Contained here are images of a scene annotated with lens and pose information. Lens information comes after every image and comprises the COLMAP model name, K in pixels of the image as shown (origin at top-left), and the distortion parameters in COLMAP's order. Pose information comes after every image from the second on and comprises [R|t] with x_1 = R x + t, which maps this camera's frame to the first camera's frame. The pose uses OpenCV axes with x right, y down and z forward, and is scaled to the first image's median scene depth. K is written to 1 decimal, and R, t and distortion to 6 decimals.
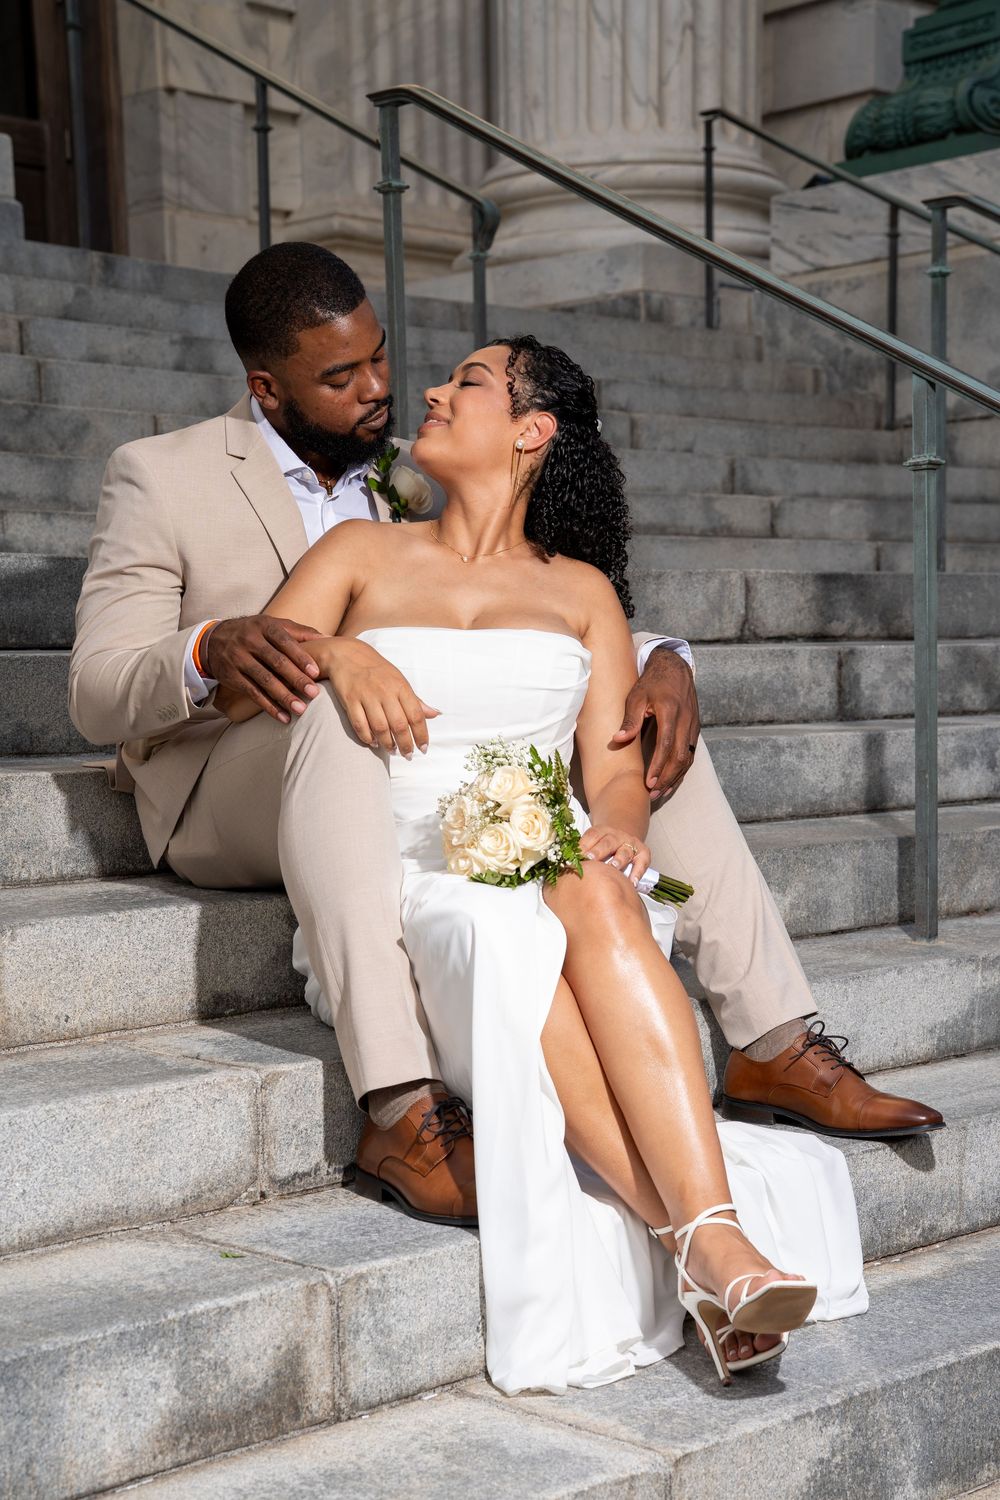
lens RADIAL K [[2435.5, 0, 468.5], [0, 2435.5, 896.4], [0, 0, 1]] dist [0.218392, 0.000000]
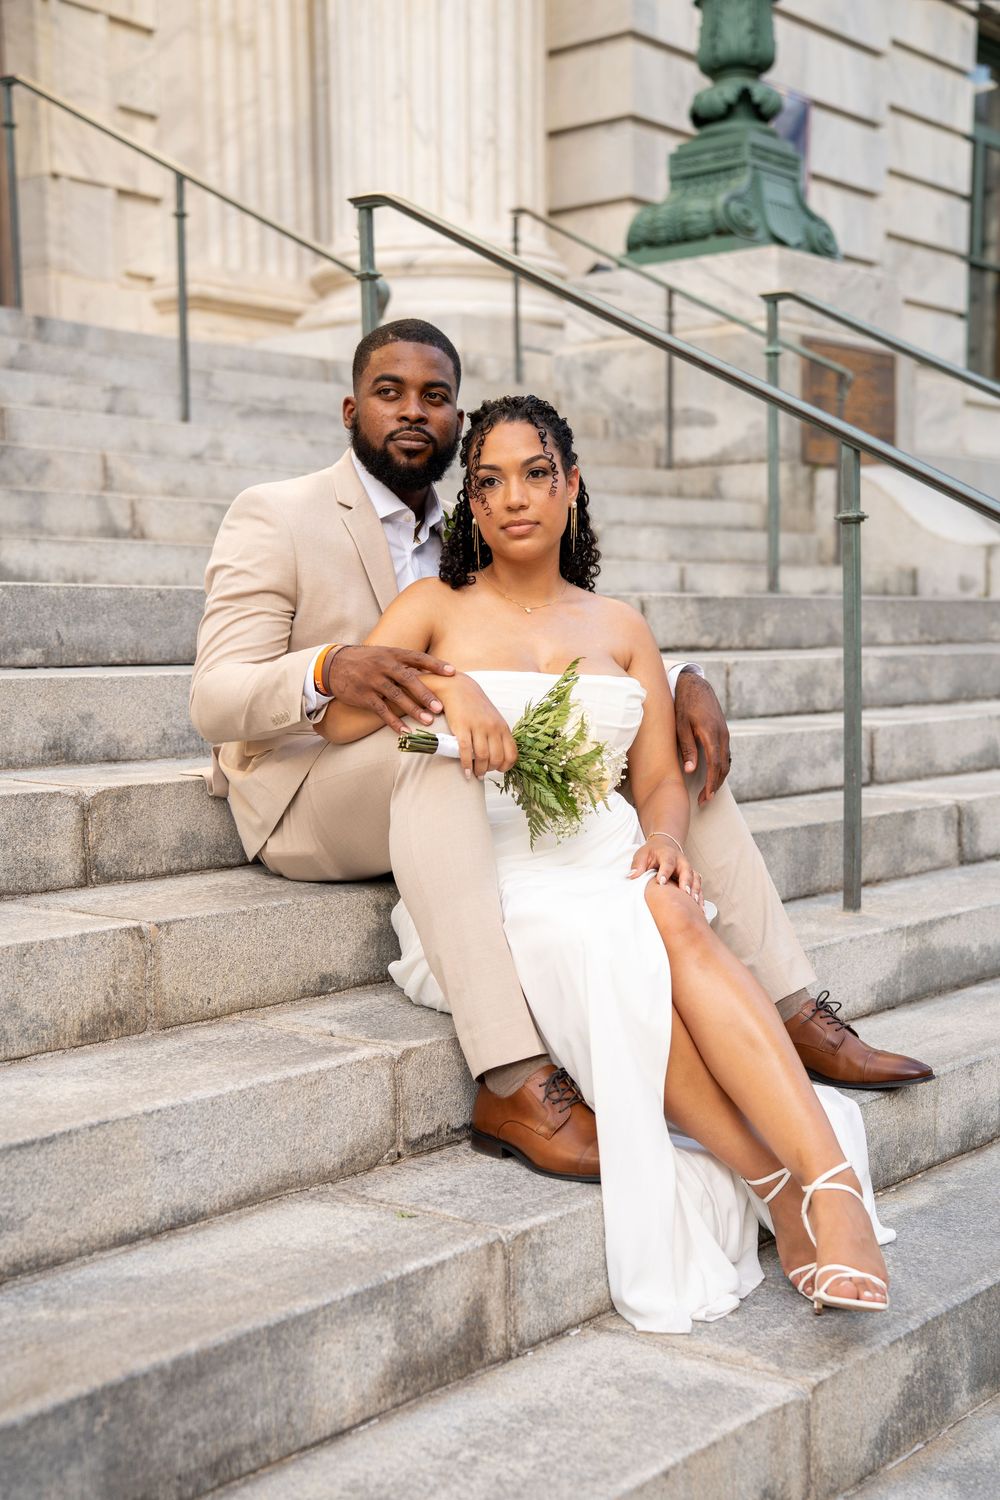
lens RADIAL K [[1999.0, 0, 453.6], [0, 1999.0, 826.8], [0, 0, 1]] dist [0.104663, 0.000000]
pose [[0.994249, -0.004916, 0.106977, -0.138039], [0.005188, 0.999984, -0.002266, -0.026880], [-0.106964, 0.002808, 0.994259, 0.046477]]
